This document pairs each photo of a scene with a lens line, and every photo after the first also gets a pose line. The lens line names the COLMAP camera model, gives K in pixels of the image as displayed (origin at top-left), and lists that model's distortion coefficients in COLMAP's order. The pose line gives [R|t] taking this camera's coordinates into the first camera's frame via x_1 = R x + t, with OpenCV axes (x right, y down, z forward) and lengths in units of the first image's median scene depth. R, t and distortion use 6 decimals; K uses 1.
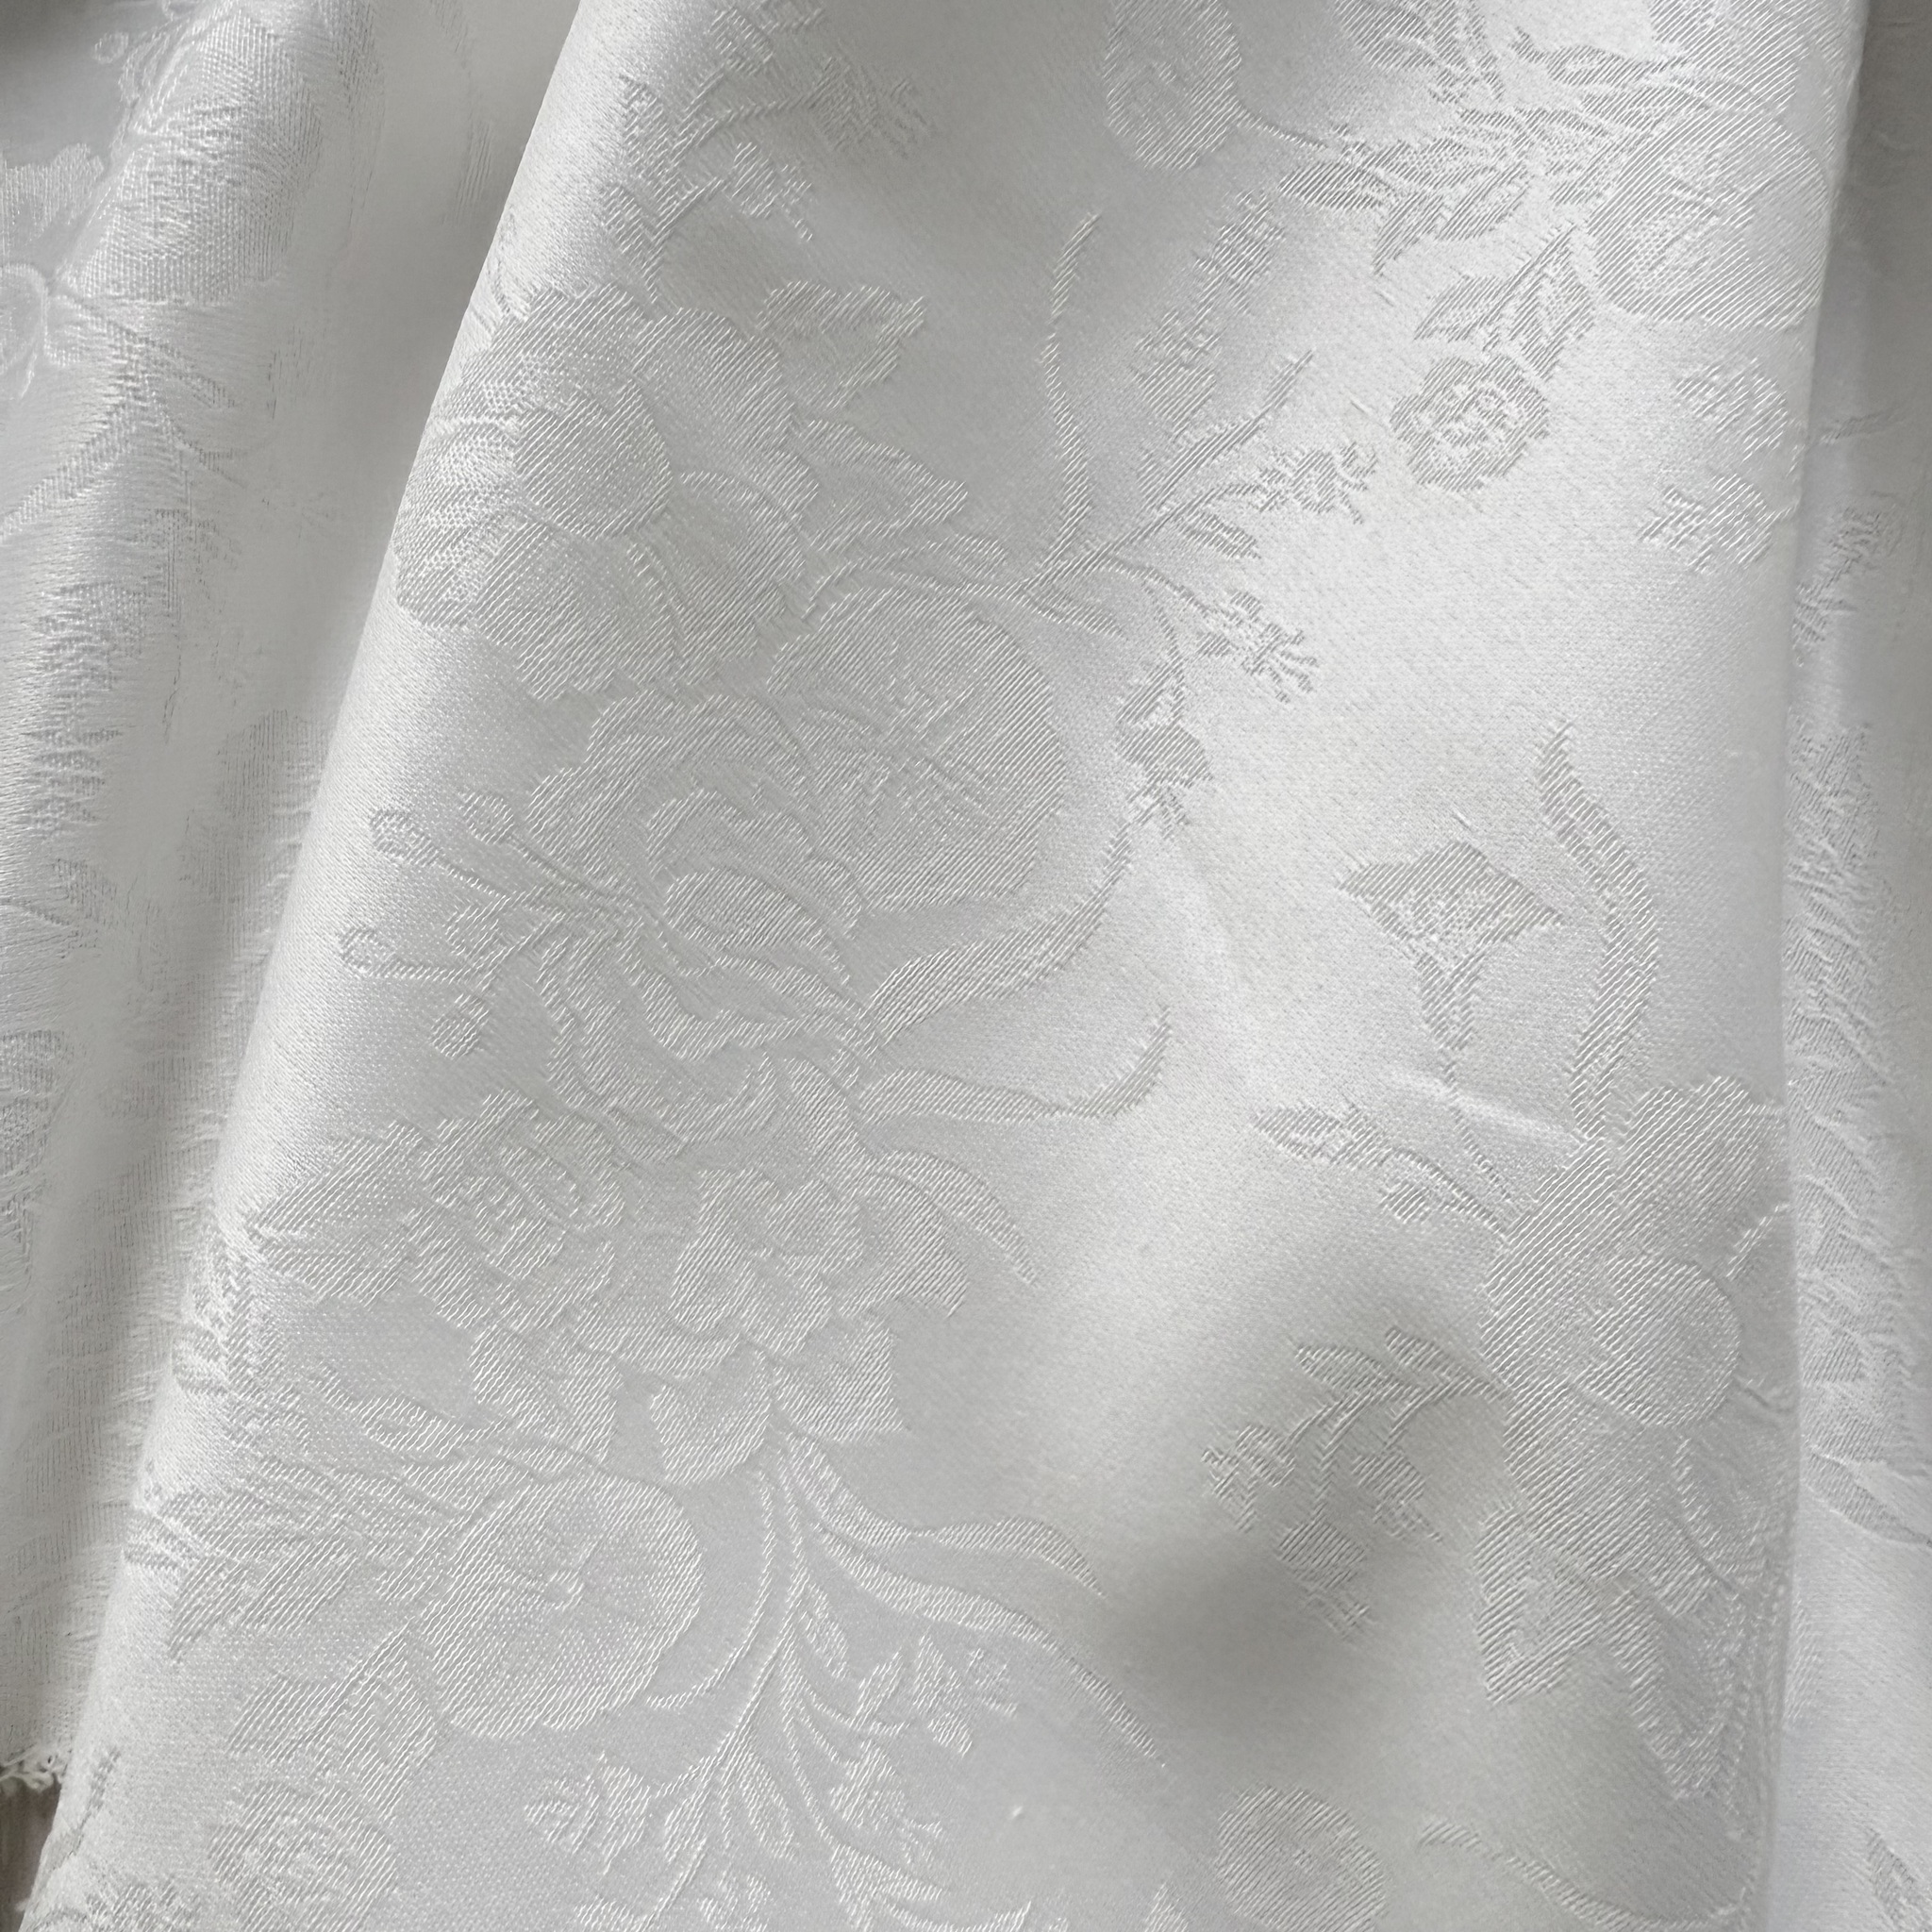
lens RADIAL K [[1782.5, 0, 969.4], [0, 1782.5, 822.4], [0, 0, 1]] dist [-0.027296, 0.003276]
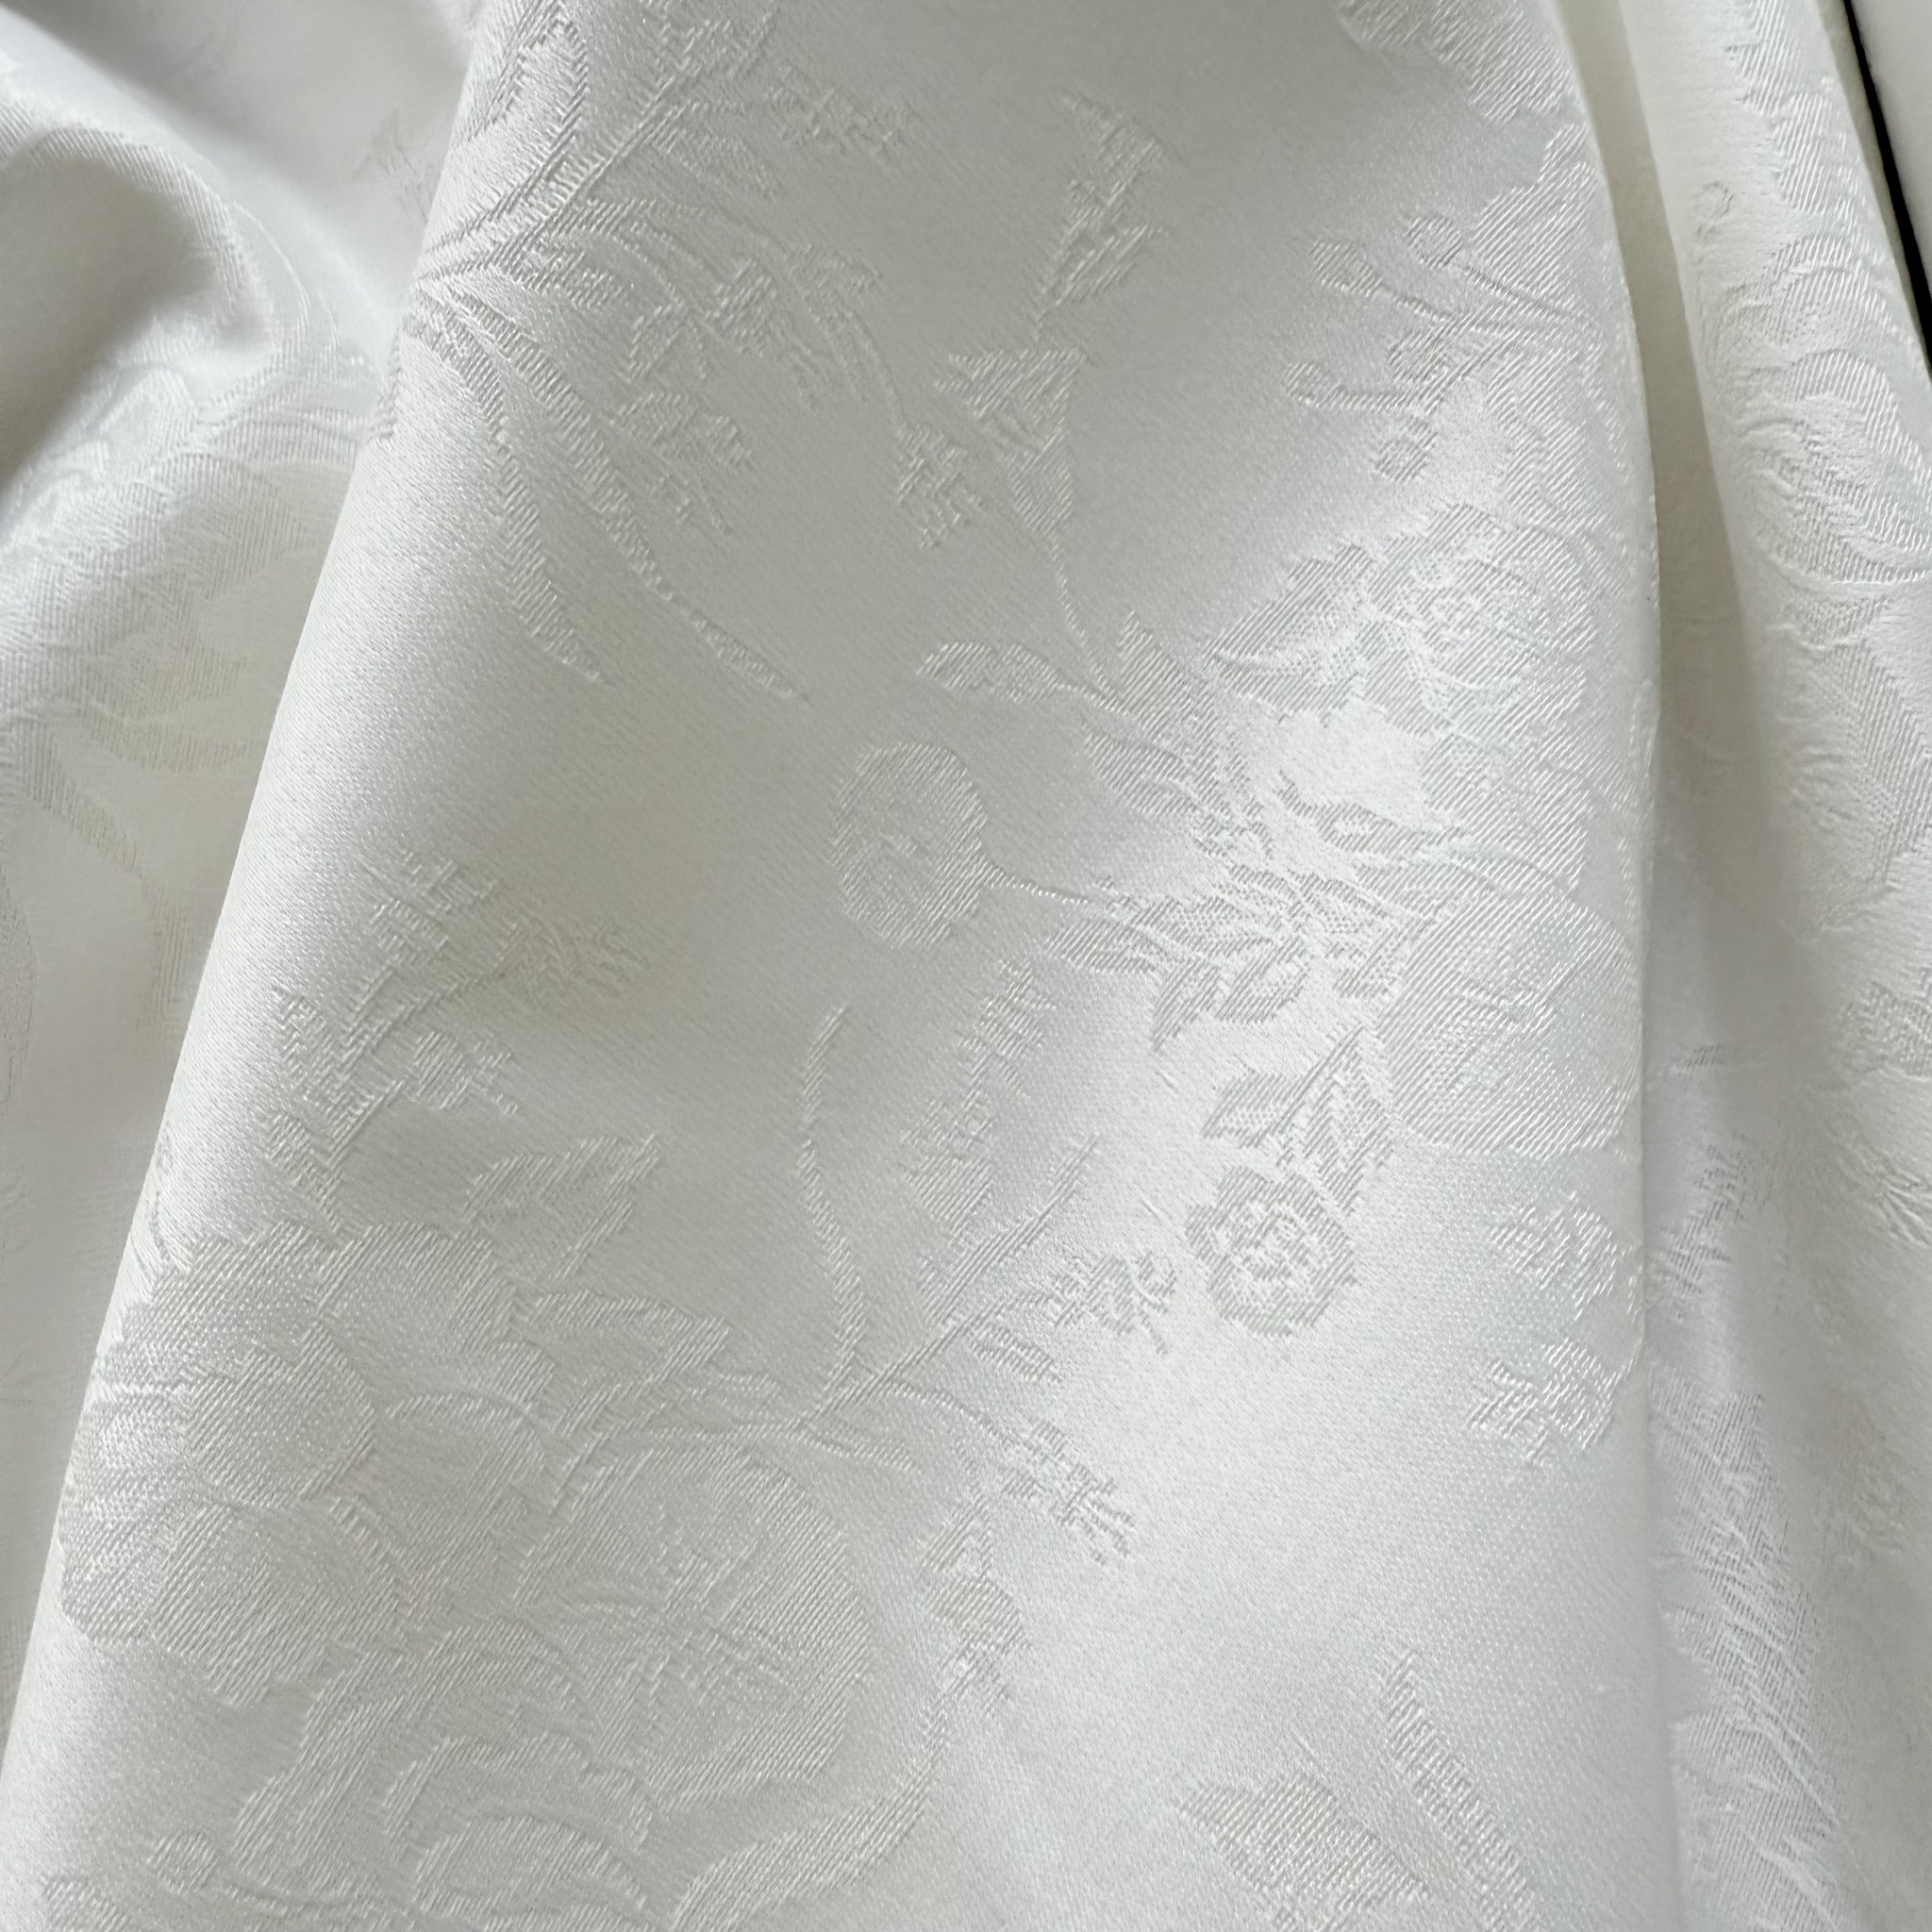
lens RADIAL K [[1797.1, 0, 960.9], [0, 1797.1, 835.4], [0, 0, 1]] dist [-0.001822, 0.002885]
pose [[0.994782, -0.095979, 0.034602, 0.113783], [0.098167, 0.992820, -0.068345, -0.380080], [-0.027793, 0.071385, 0.997062, 0.086823]]
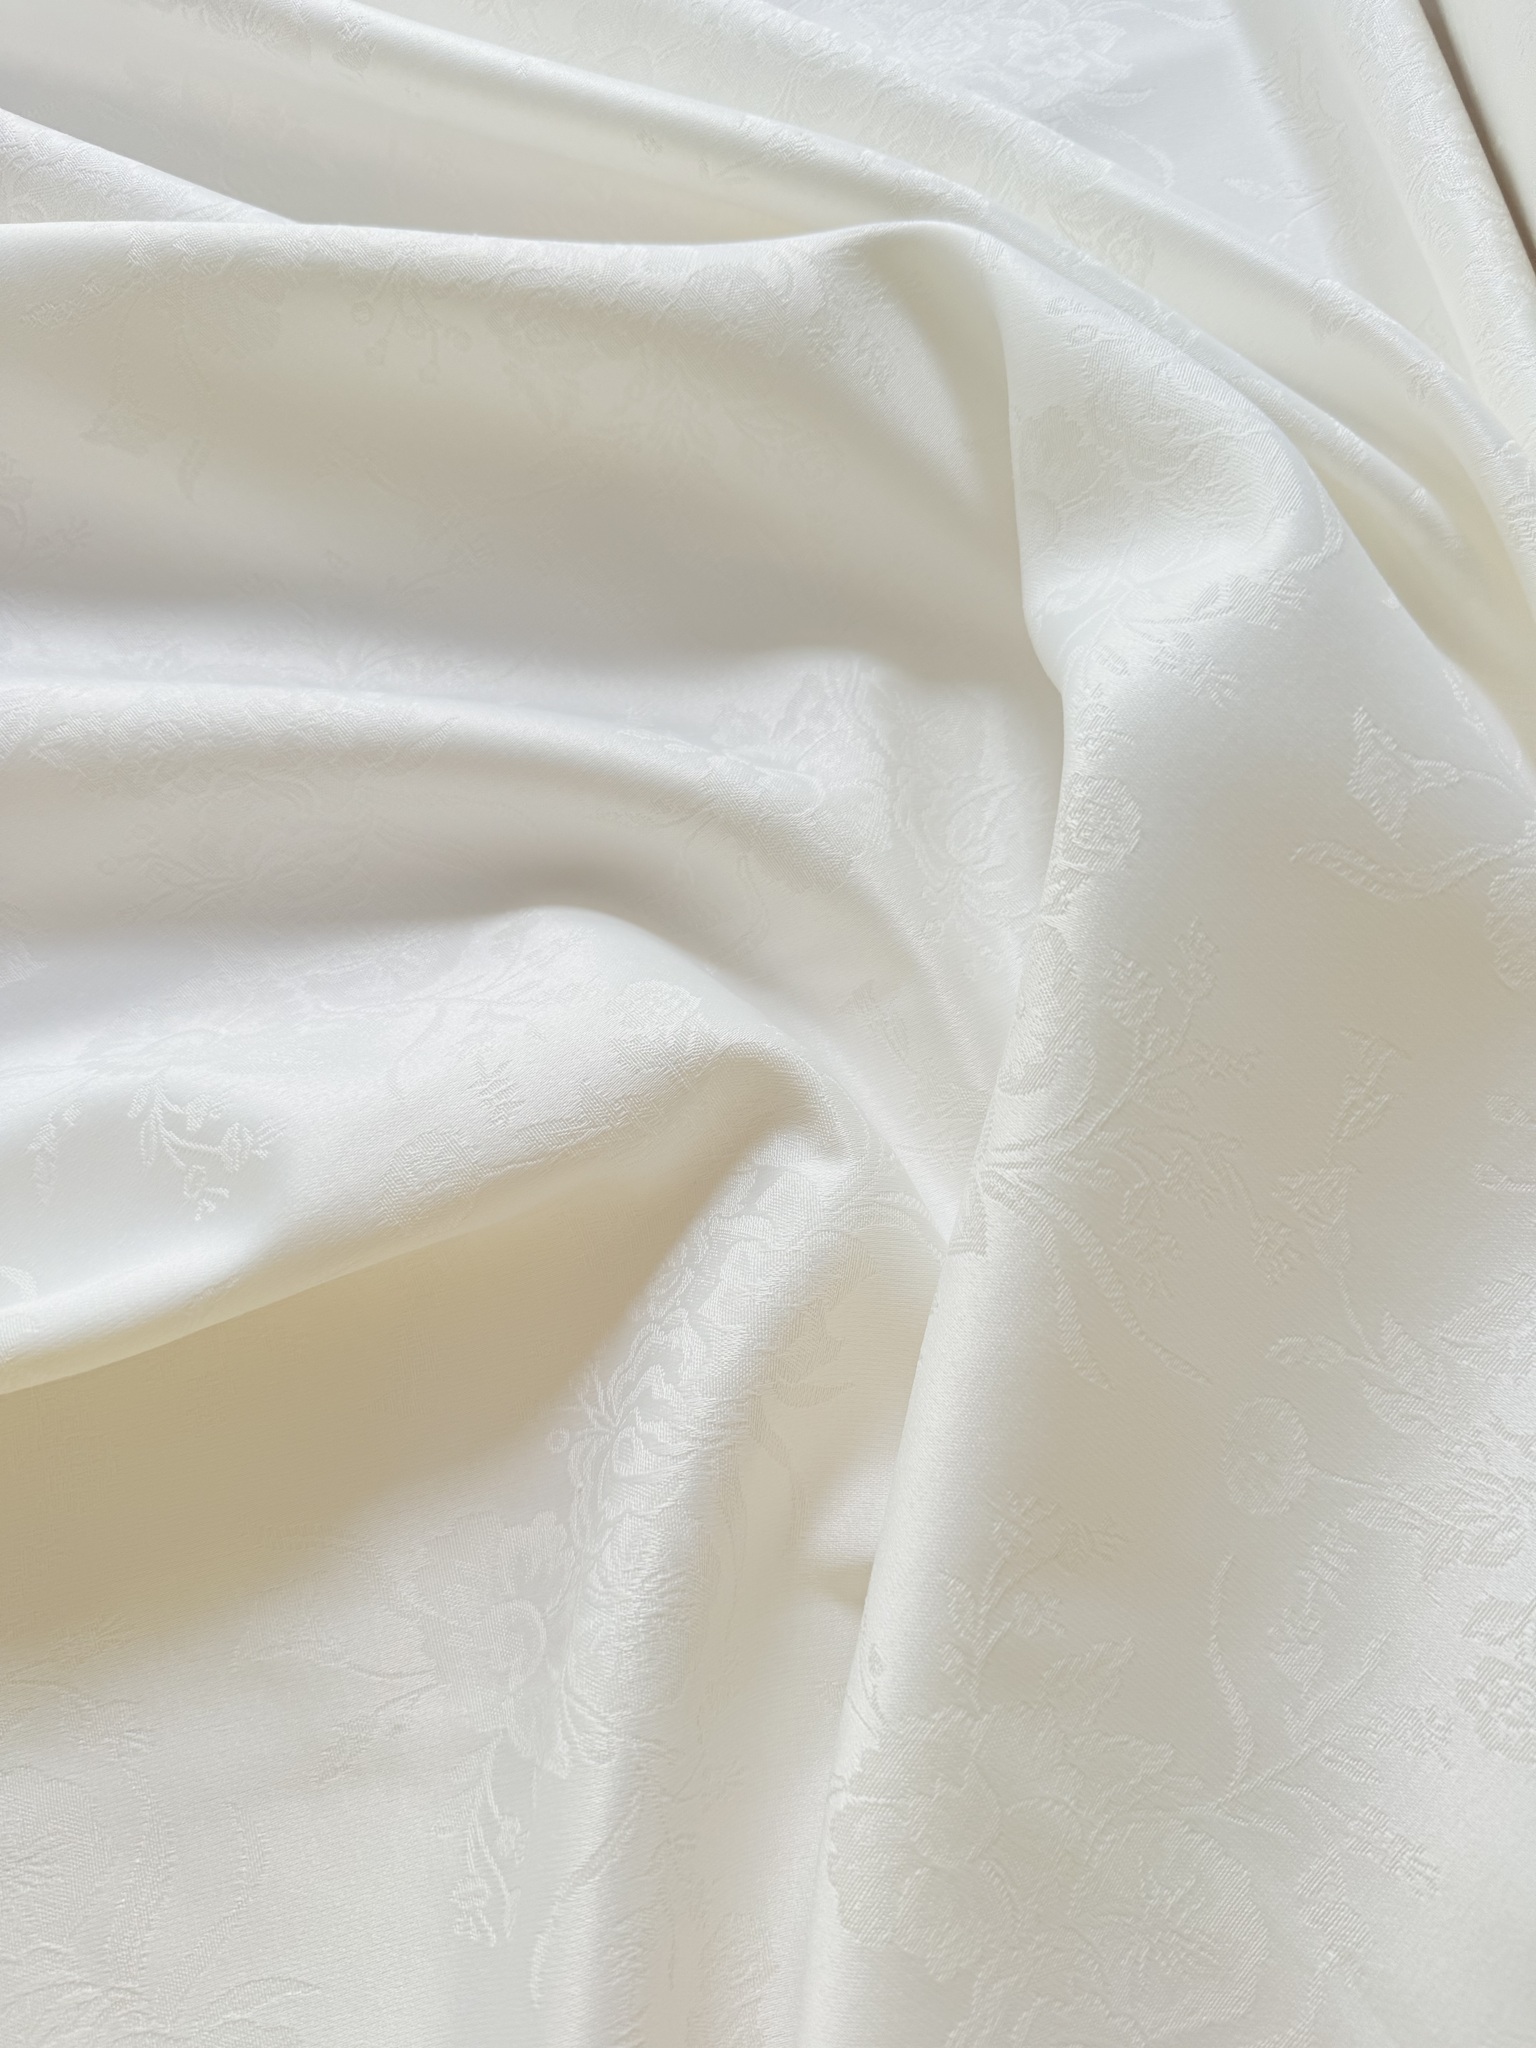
lens RADIAL K [[1459.2, 0, 768.0], [0, 1459.2, 1024.0], [0, 0, 1]] dist [-0.039506, -0.002974]
pose [[0.987355, -0.141376, -0.071719, -0.177325], [0.127824, 0.977583, -0.167308, -0.666308], [0.093765, 0.156025, 0.983293, -0.350191]]
